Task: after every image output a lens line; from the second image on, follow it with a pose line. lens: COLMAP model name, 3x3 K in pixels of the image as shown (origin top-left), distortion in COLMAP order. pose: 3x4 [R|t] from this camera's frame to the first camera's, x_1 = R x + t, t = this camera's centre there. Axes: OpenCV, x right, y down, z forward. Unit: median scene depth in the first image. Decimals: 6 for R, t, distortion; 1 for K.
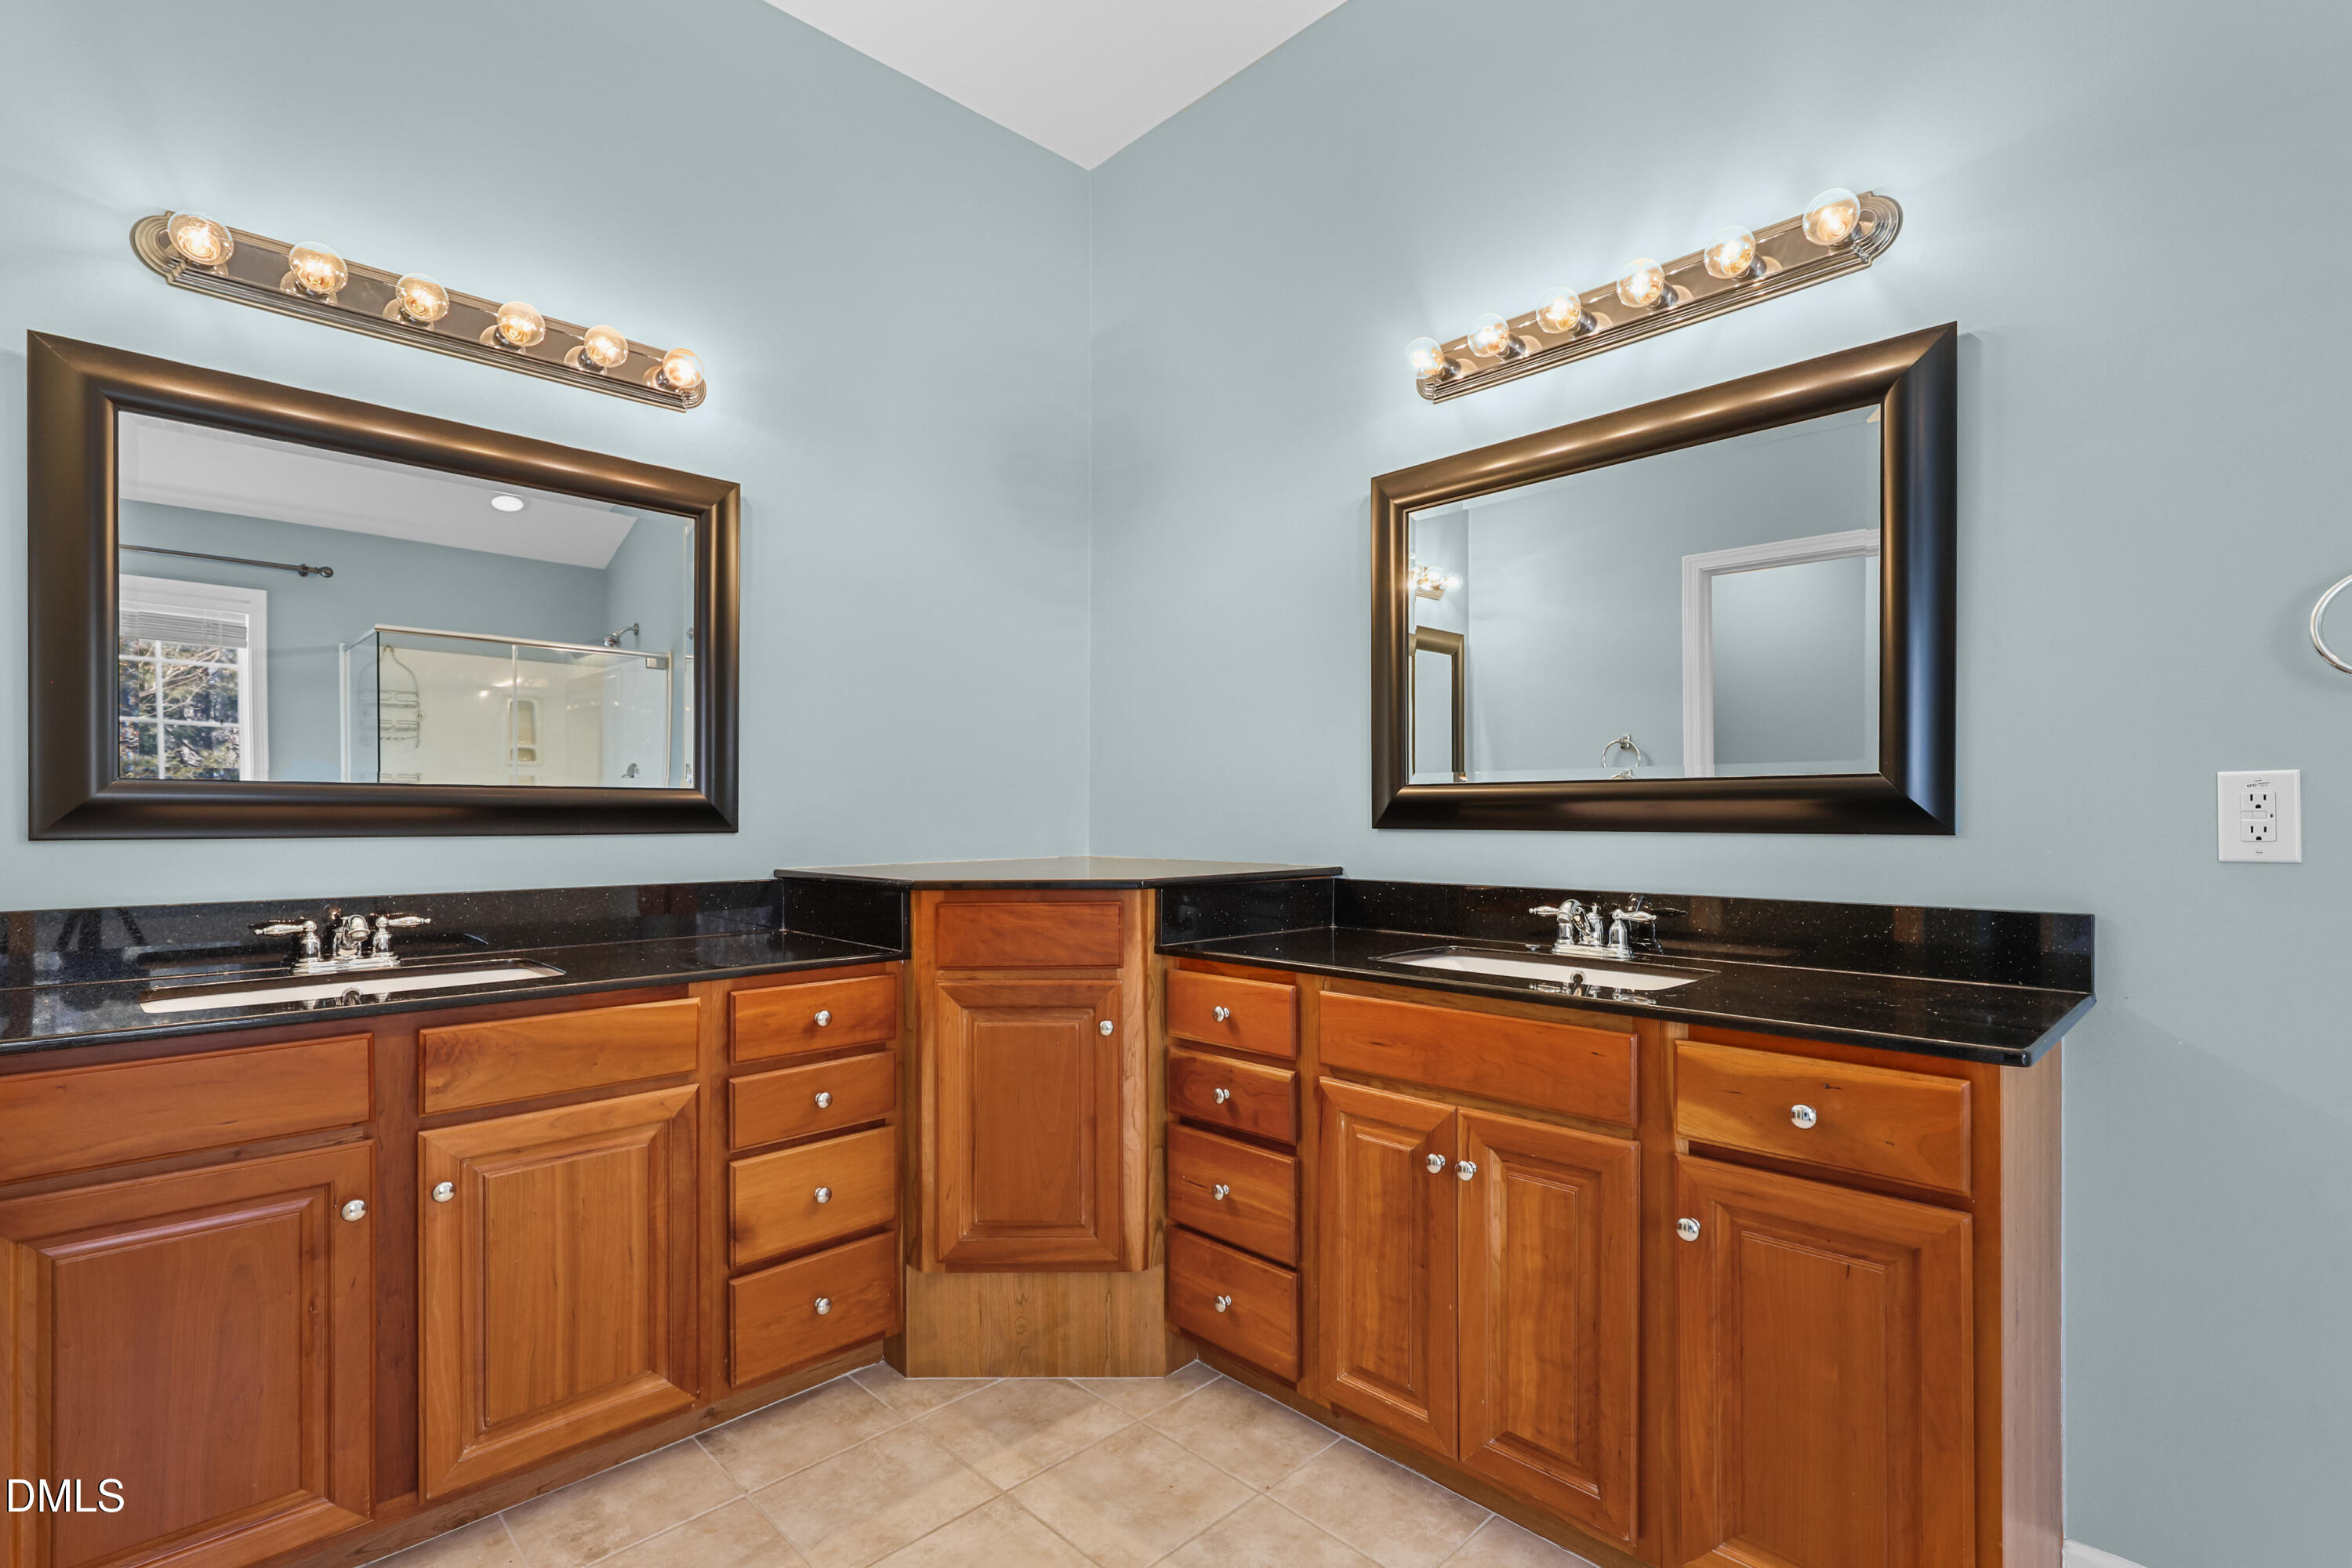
lens RADIAL K [[1073.5, 0, 1206.6], [0, 1073.5, 791.5], [0, 0, 1]] dist [0.003496, 0.000690]
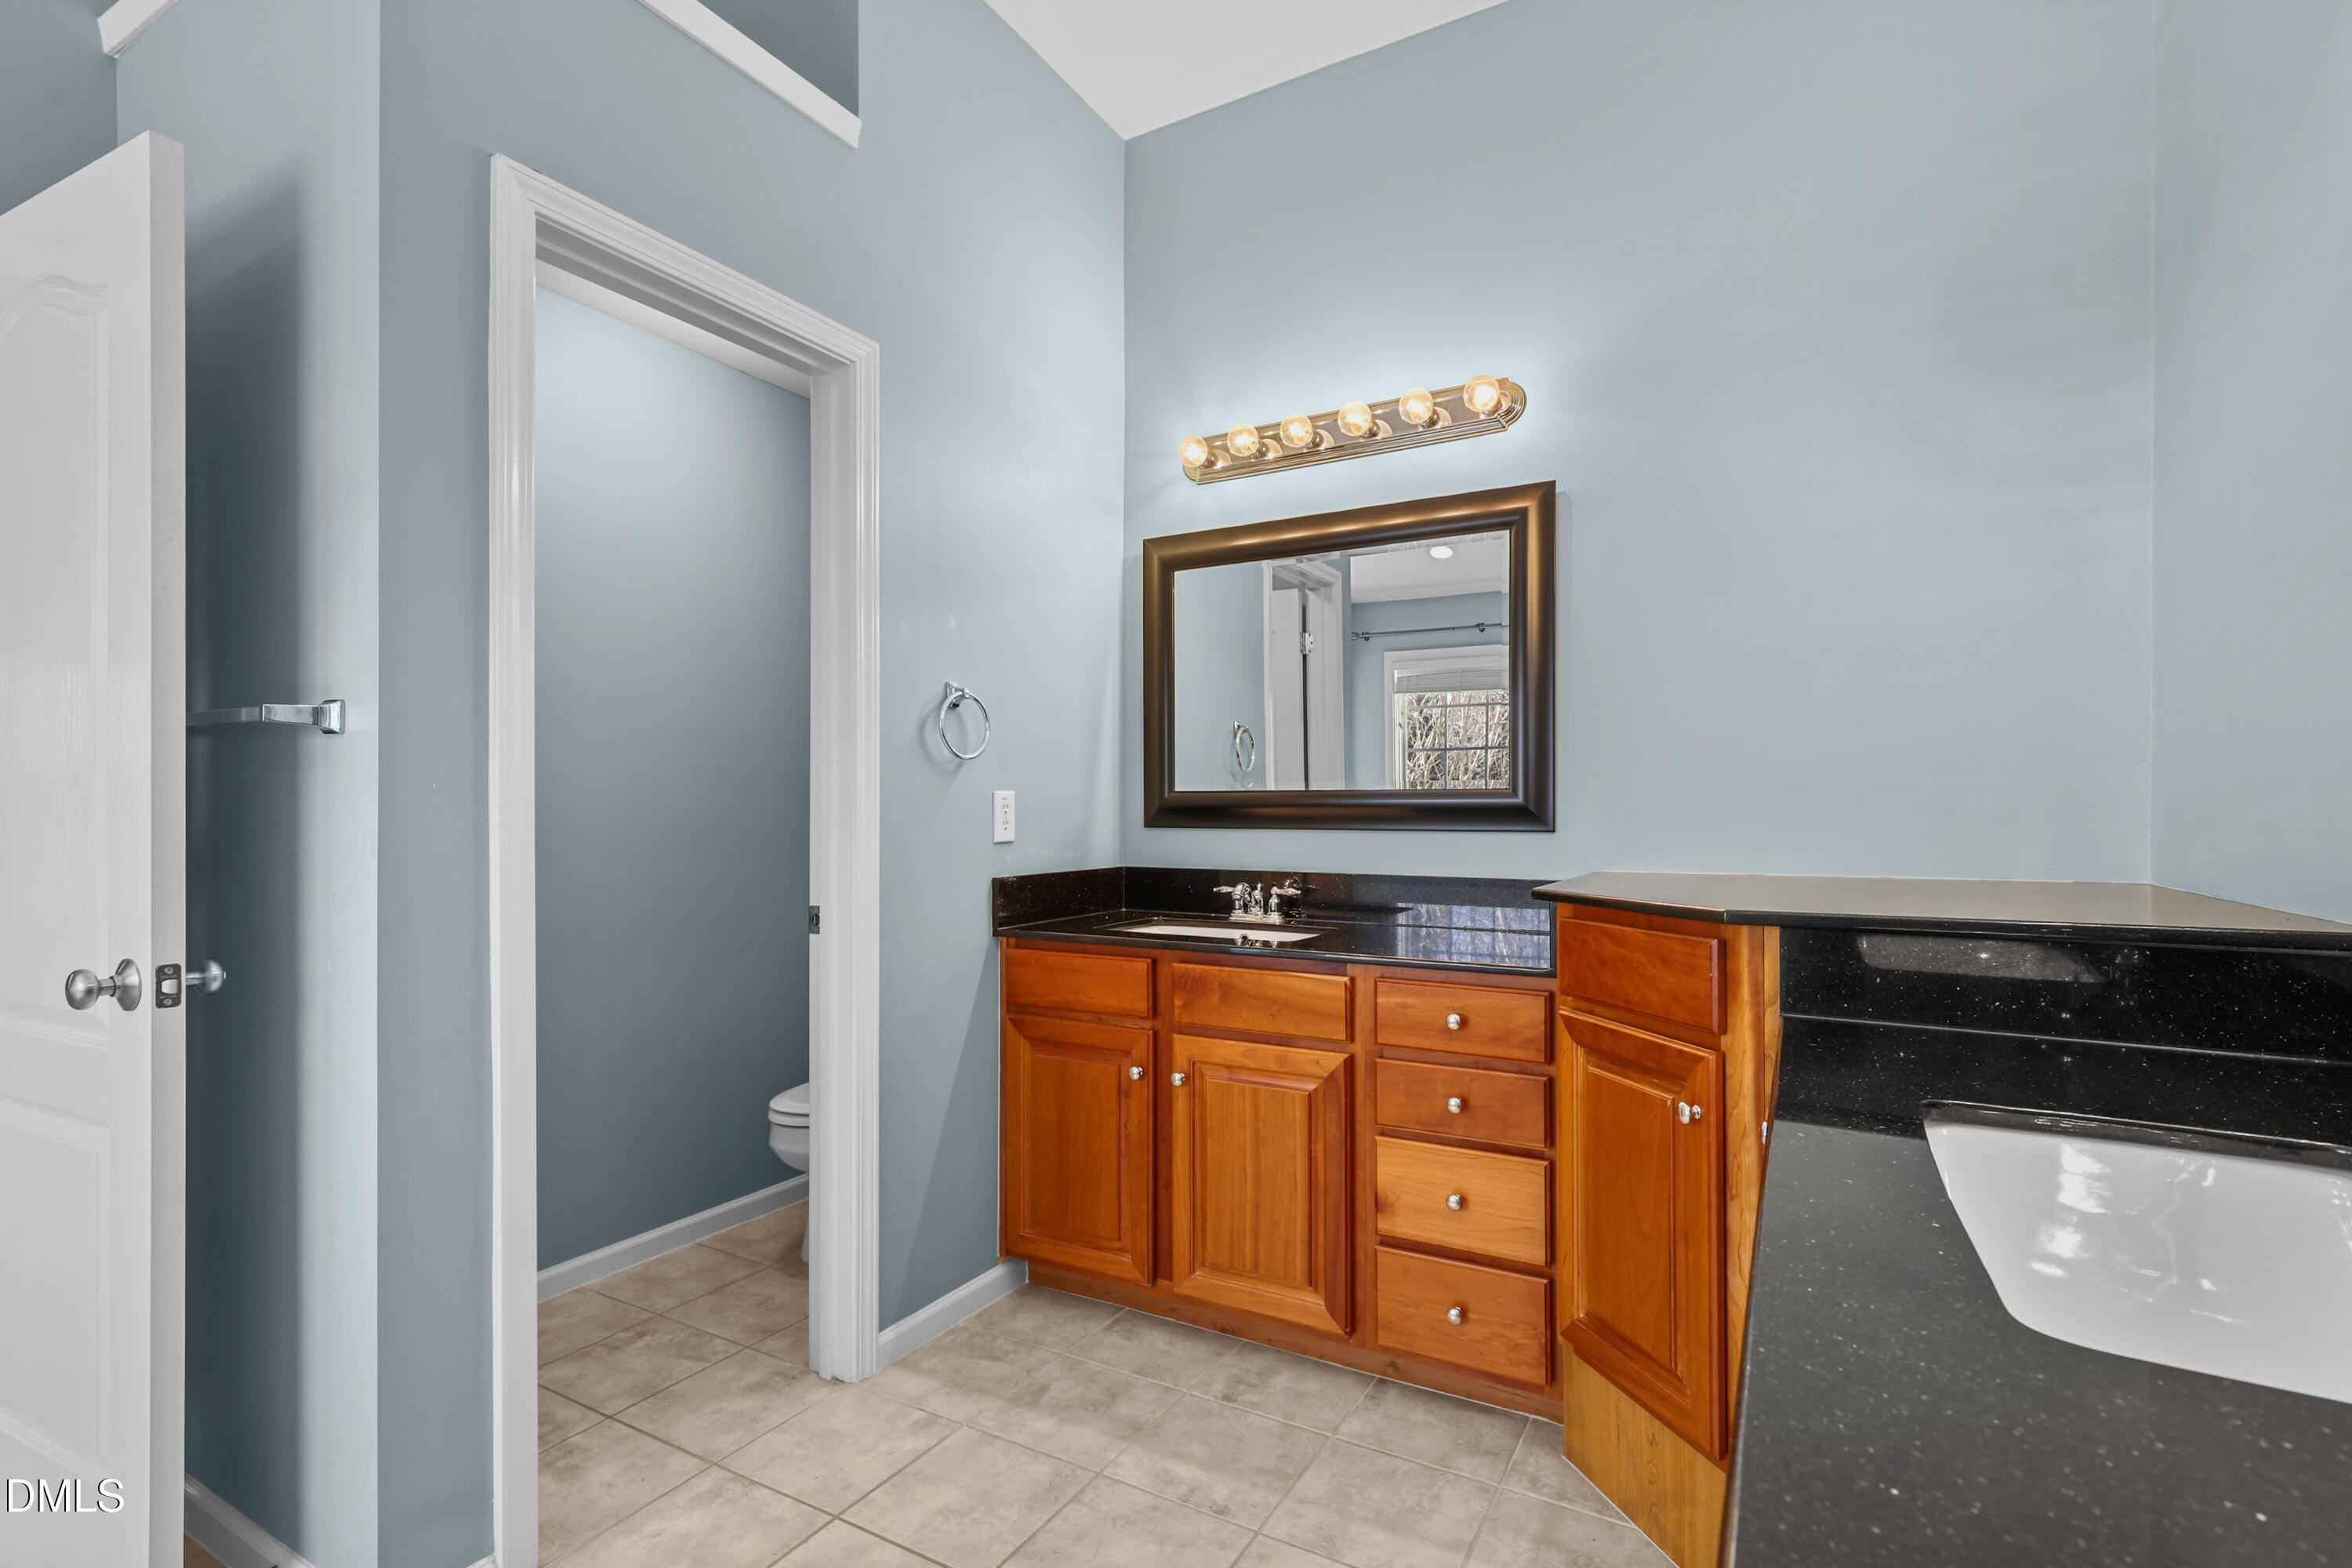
lens RADIAL K [[1073.5, 0, 1206.6], [0, 1073.5, 791.5], [0, 0, 1]] dist [0.003496, 0.000690]
pose [[0.277265, -0.018132, -0.960622, 0.554062], [0.016777, 0.999761, -0.014028, 0.011697], [0.960647, -0.012227, 0.277503, 0.540520]]
